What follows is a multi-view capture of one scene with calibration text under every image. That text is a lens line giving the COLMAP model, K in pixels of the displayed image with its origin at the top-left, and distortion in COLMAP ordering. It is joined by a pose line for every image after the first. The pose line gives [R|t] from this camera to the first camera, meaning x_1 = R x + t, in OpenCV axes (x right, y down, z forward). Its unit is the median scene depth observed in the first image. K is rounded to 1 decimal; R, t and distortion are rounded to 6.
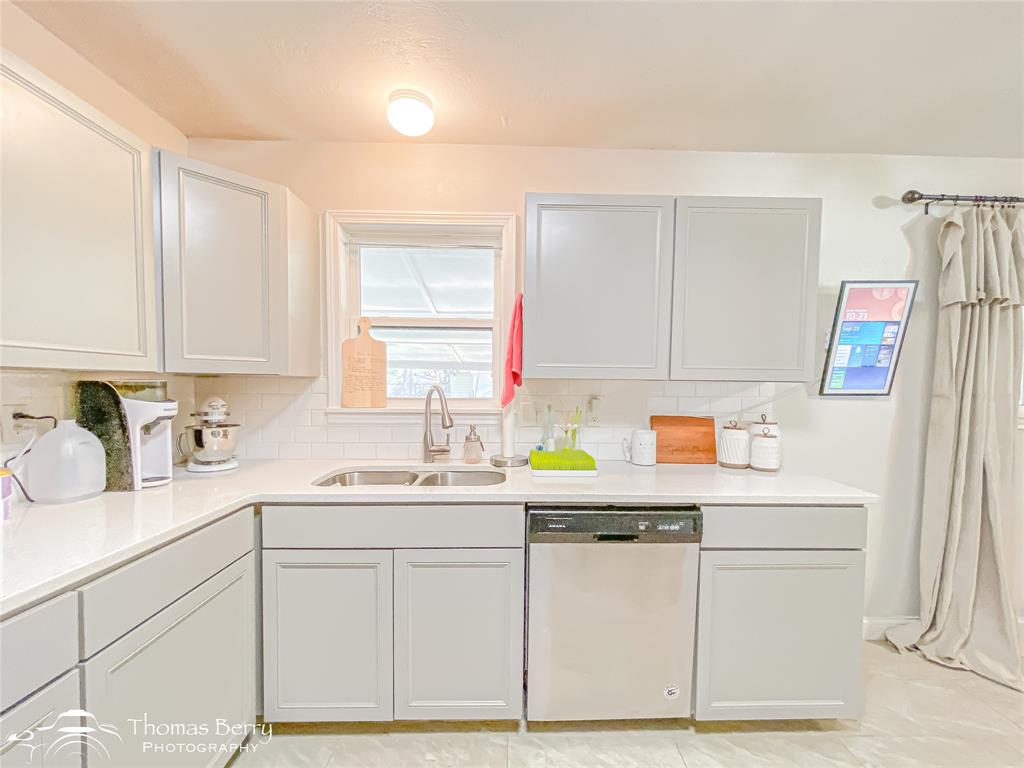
lens RADIAL K [[419.9, 0, 512.4], [0, 419.9, 405.4], [0, 0, 1]] dist [0.000479, -0.000163]
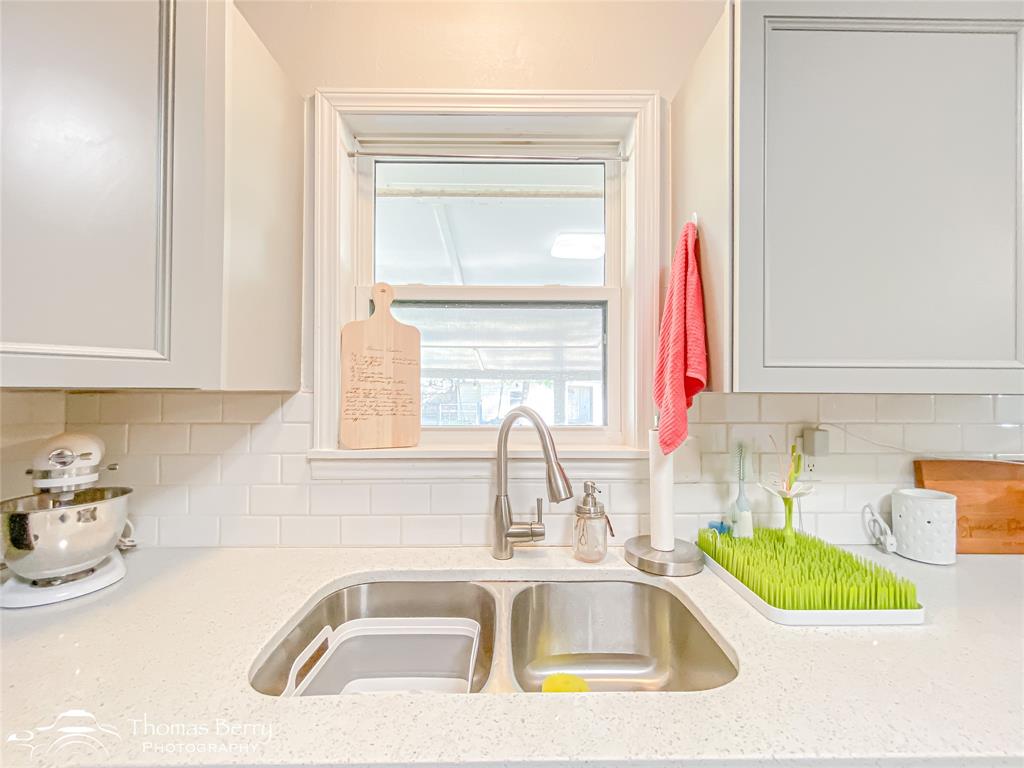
lens RADIAL K [[433.0, 0, 512.0], [0, 433.0, 389.2], [0, 0, 1]] dist [-0.002003, -0.001046]
pose [[0.999742, -0.007013, -0.021591, -0.174314], [0.005714, 0.998202, -0.059663, -0.036332], [0.021971, 0.059524, 0.997985, 0.454723]]
